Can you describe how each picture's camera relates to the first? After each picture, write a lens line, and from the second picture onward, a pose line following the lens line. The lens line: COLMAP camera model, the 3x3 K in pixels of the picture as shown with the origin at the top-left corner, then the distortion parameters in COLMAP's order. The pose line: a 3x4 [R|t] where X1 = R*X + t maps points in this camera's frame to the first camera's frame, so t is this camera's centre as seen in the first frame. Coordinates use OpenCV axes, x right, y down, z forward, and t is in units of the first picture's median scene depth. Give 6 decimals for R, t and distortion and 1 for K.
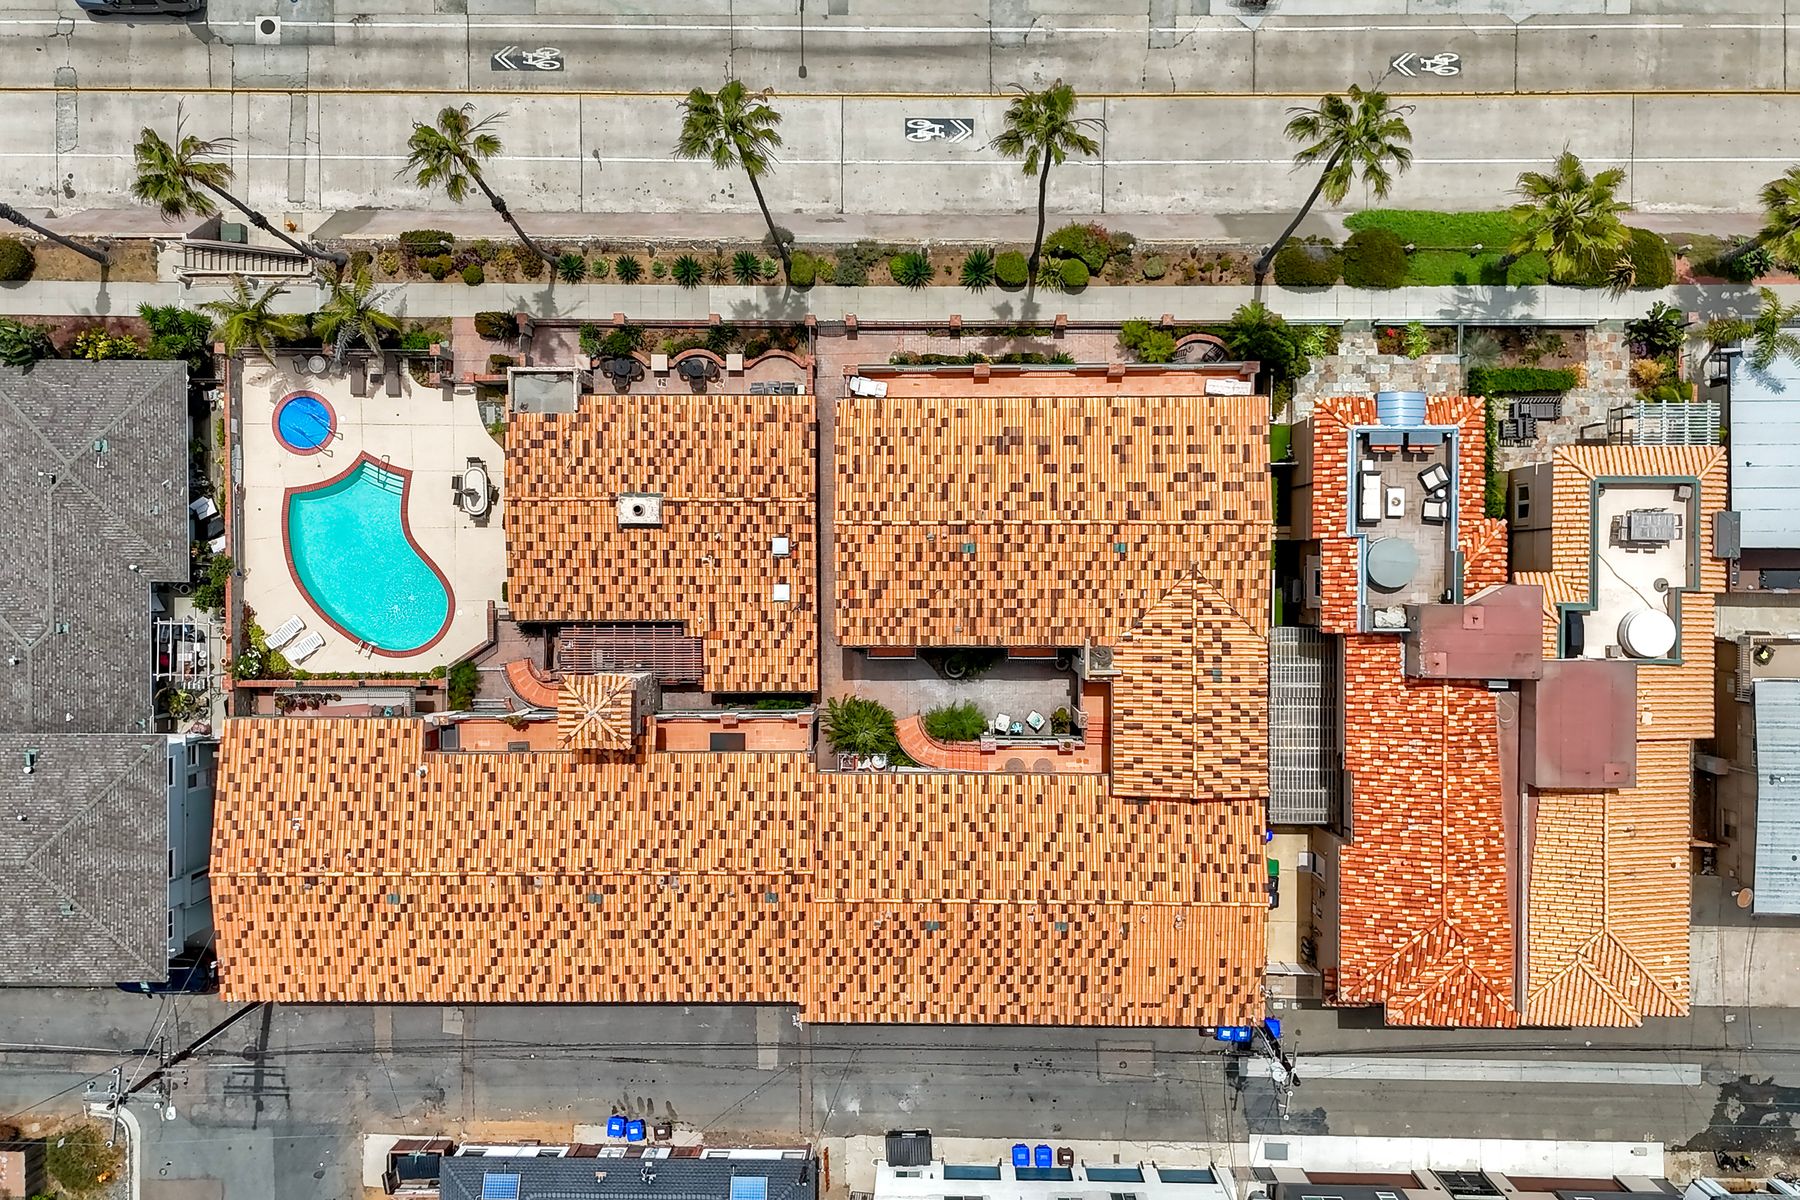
lens RADIAL K [[1571.7, 0, 900.0], [0, 1571.7, 600.0], [0, 0, 1]] dist [0.119421, -0.199346]
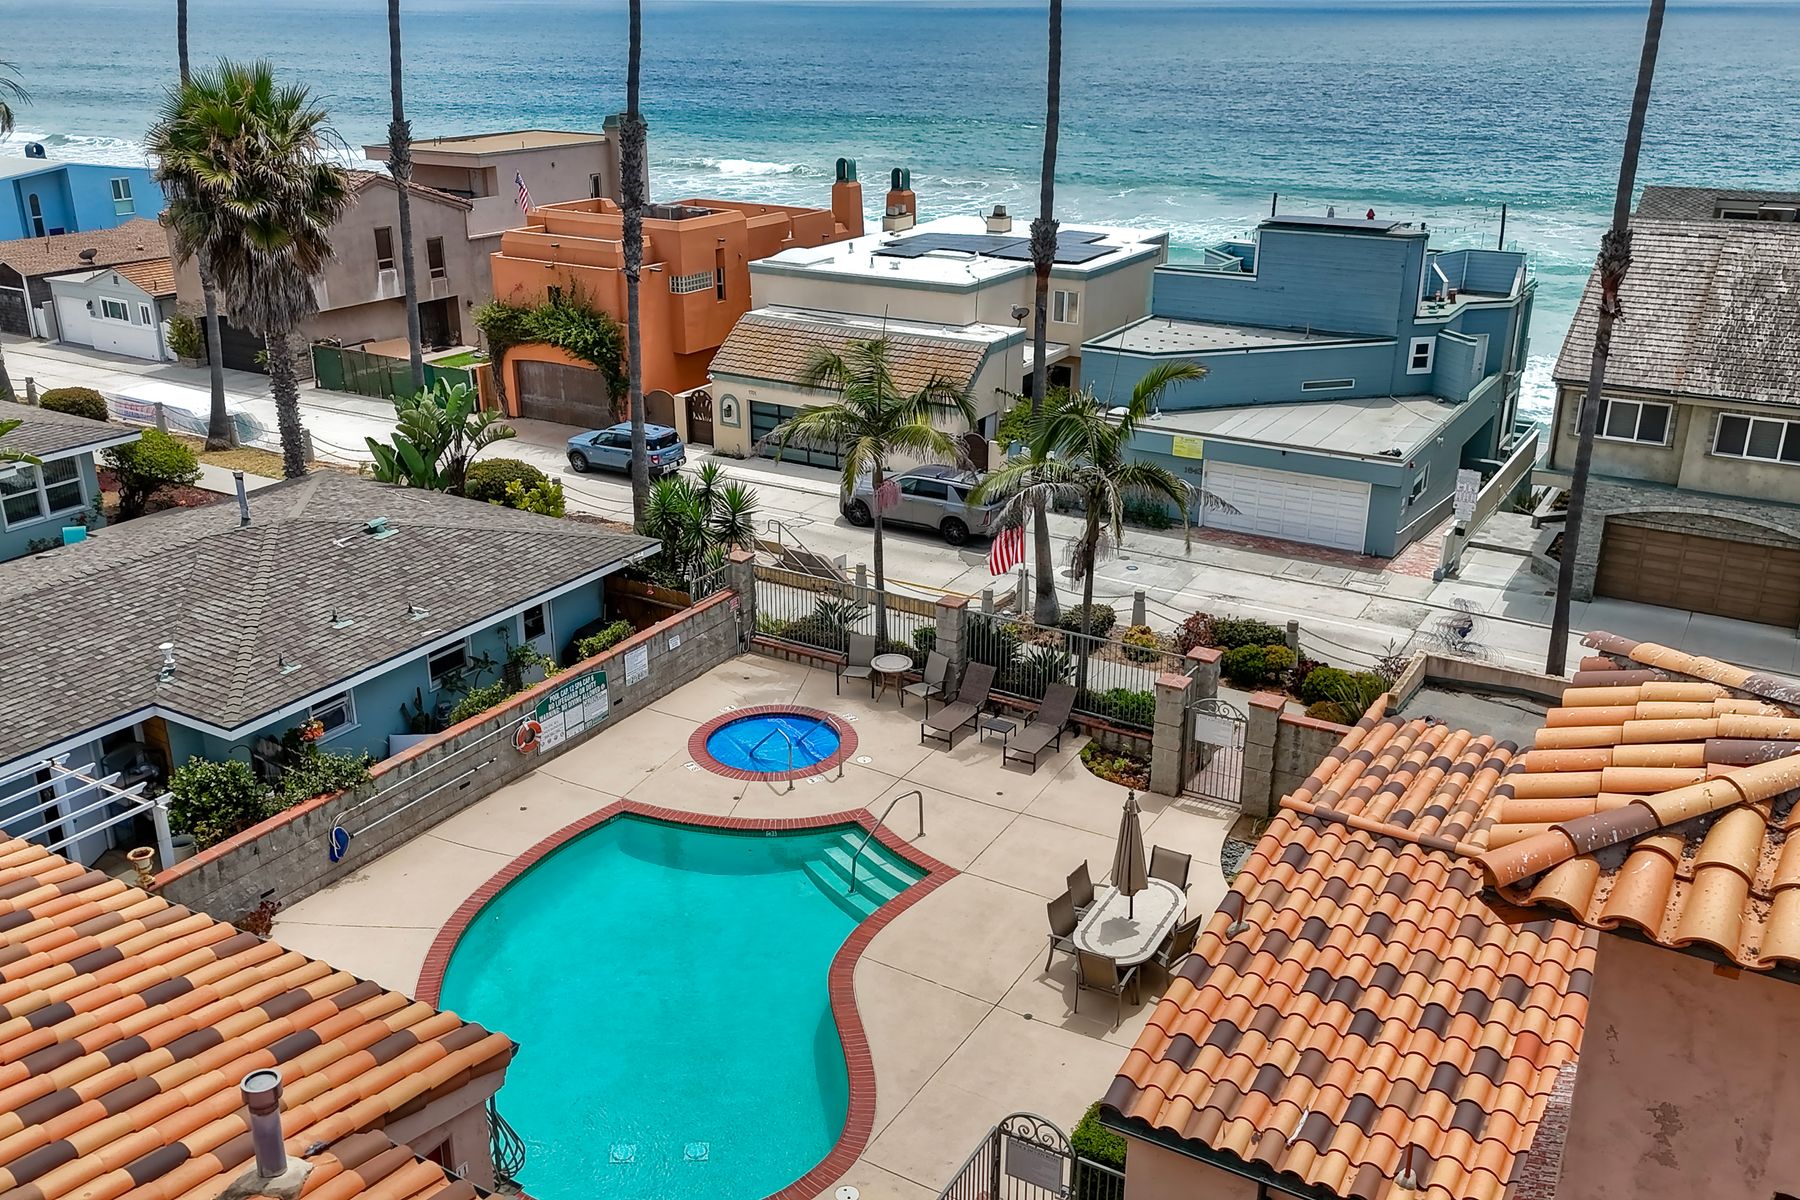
lens RADIAL K [[1571.7, 0, 900.0], [0, 1571.7, 600.0], [0, 0, 1]] dist [0.119421, -0.199346]
pose [[0.861184, 0.206071, -0.464647, -0.193546], [-0.507327, 0.292138, -0.810725, 0.183791], [-0.031326, 0.933911, 0.356130, 0.899820]]
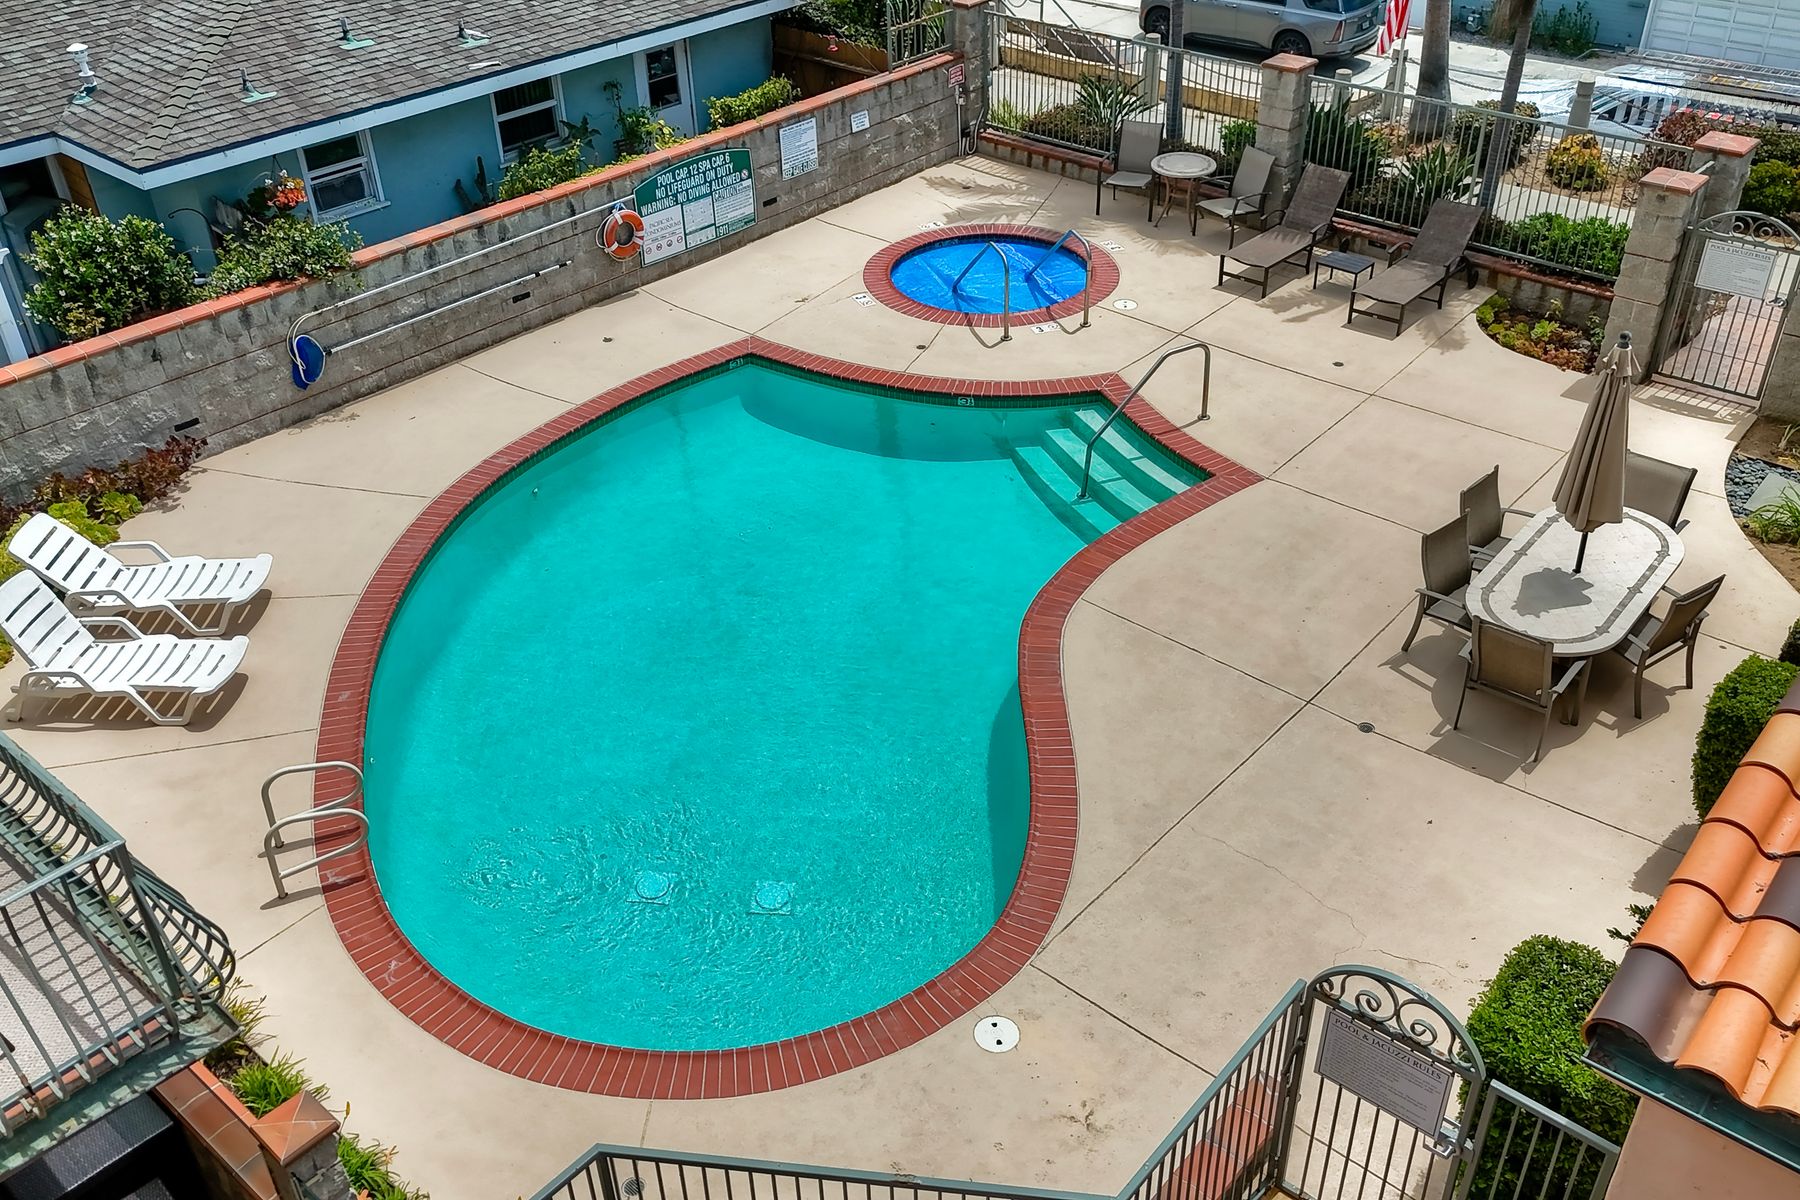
lens RADIAL K [[1580.7, 0, 938.1], [0, 1580.7, 591.5], [0, 0, 1]] dist [0.132368, -0.196728]
pose [[0.761892, 0.372085, -0.530164, -0.246071], [-0.647513, 0.417641, -0.637419, 0.082500], [-0.015756, 0.828932, 0.559127, 0.973742]]
